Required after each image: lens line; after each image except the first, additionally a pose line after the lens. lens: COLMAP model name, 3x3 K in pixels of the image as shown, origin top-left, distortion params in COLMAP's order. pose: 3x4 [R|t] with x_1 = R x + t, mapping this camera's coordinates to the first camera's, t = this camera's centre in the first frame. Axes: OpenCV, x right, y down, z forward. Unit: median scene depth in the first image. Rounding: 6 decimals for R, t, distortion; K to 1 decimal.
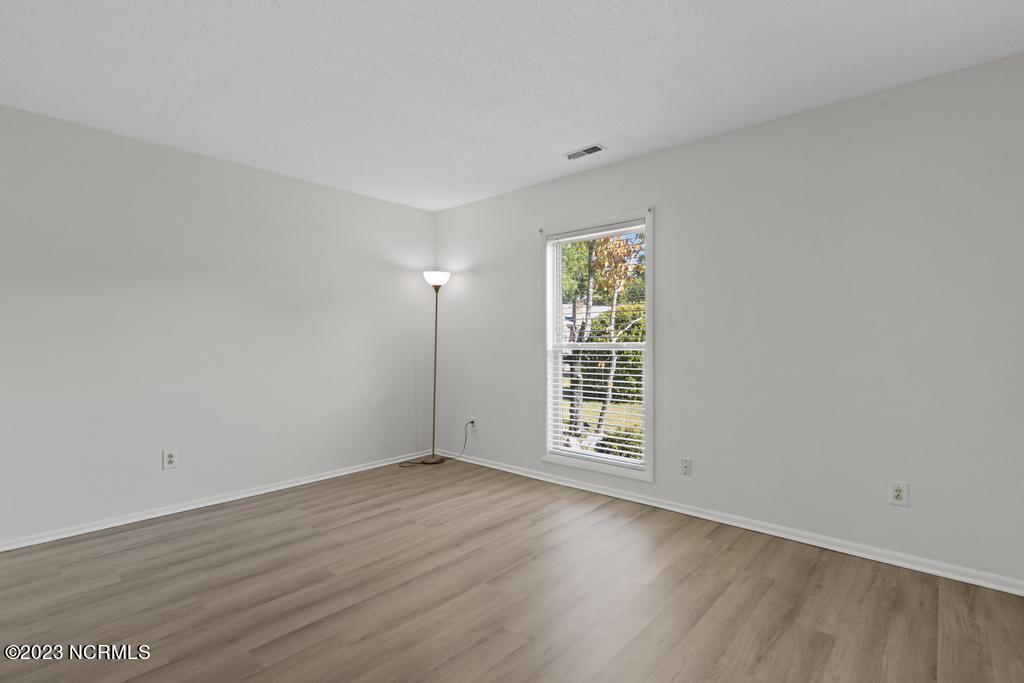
lens RADIAL K [[486.4, 0, 509.7], [0, 486.4, 340.0], [0, 0, 1]] dist [-0.005277, -0.000047]
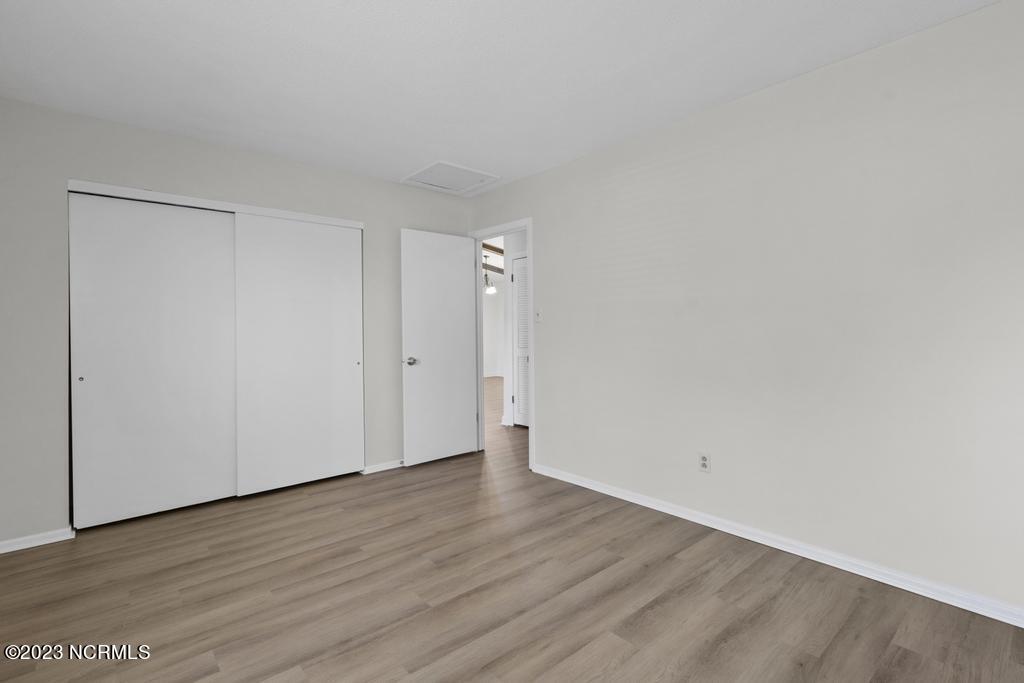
lens RADIAL K [[467.2, 0, 510.3], [0, 467.2, 337.9], [0, 0, 1]] dist [0.004556, -0.002036]
pose [[-0.991489, 0.009253, 0.129864, -0.323377], [0.011742, 0.999761, 0.018416, -0.003675], [-0.129663, 0.019785, -0.991361, 1.900552]]
